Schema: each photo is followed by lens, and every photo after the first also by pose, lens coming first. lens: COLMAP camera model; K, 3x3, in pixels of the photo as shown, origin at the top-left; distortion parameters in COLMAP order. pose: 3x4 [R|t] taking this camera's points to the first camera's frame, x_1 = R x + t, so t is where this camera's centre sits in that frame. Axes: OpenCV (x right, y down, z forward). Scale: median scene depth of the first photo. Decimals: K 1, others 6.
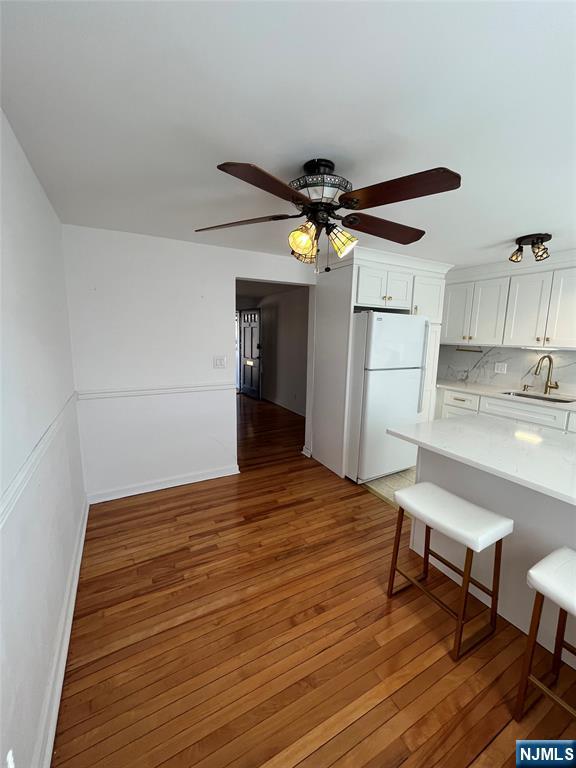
lens RADIAL K [[311.8, 0, 289.2], [0, 311.8, 383.8], [0, 0, 1]] dist [0.001035, -0.000098]
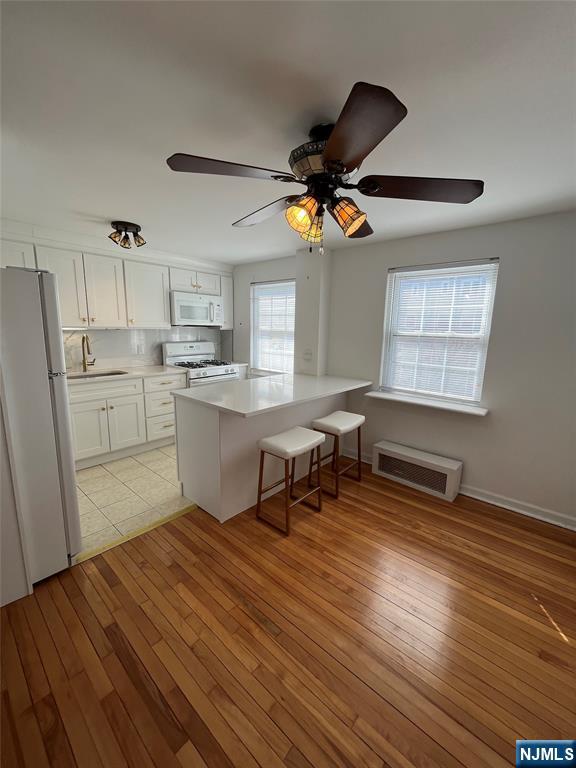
lens RADIAL K [[311.8, 0, 288.0], [0, 311.8, 379.8], [0, 0, 1]] dist [0.001035, -0.000098]
pose [[-0.347165, -0.182507, 0.919874, -0.405303], [0.117468, 0.964692, 0.235732, -0.114488], [-0.930418, 0.189894, -0.313469, 0.734056]]
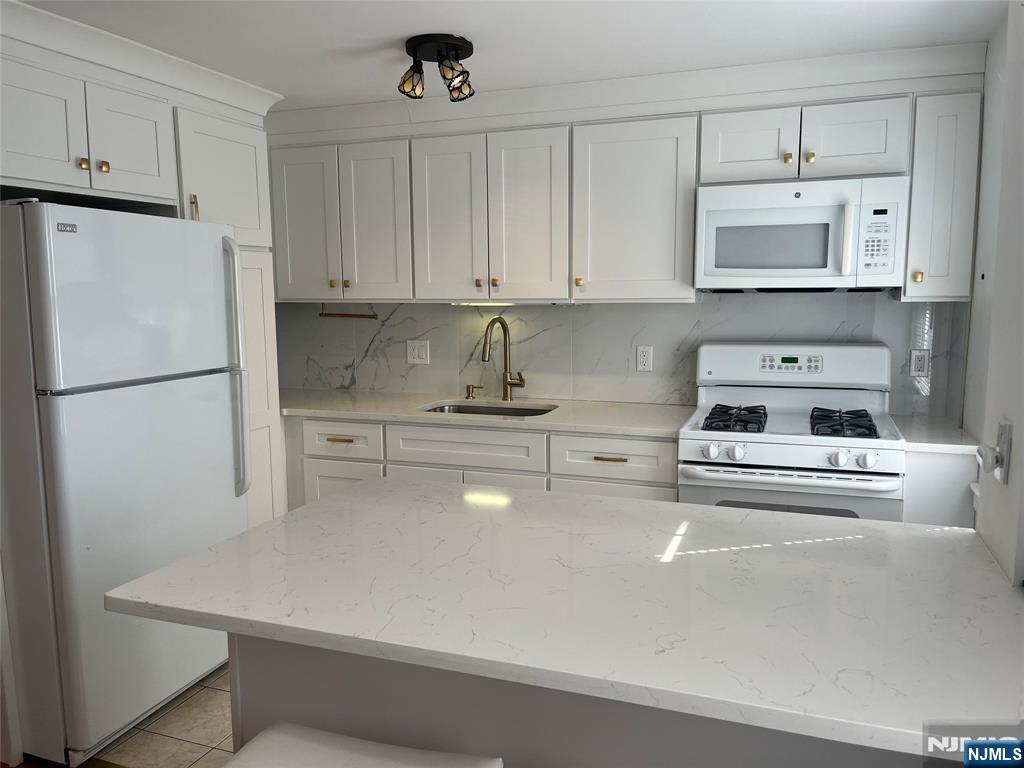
lens RADIAL K [[776.1, 0, 516.0], [0, 776.1, 386.6], [0, 0, 1]] dist [0.053885, -0.049715]
pose [[0.754279, -0.107433, 0.647705, 0.089909], [0.123157, 0.992162, 0.021145, -0.010544], [-0.644900, 0.063820, 0.761598, 0.111879]]
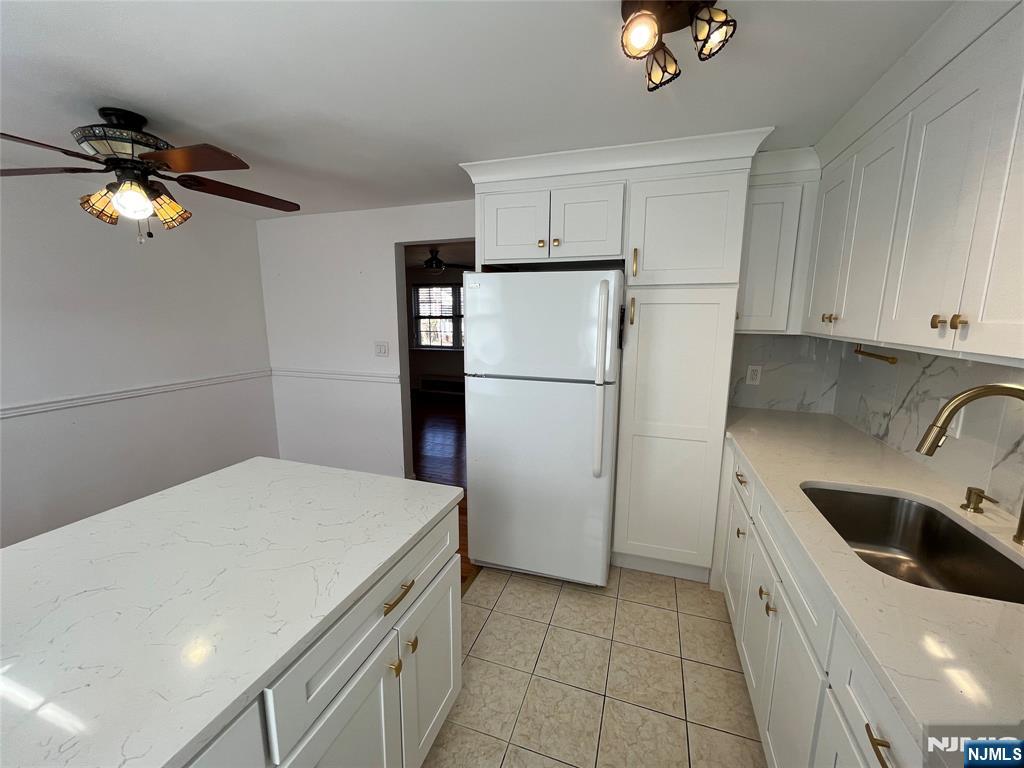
lens RADIAL K [[415.8, 0, 510.9], [0, 415.8, 385.2], [0, 0, 1]] dist [0.001035, -0.000098]
pose [[0.675403, 0.112588, -0.728804, 0.774810], [-0.107787, 0.992735, 0.053471, -0.065602], [0.729530, 0.042441, 0.682631, 0.471107]]
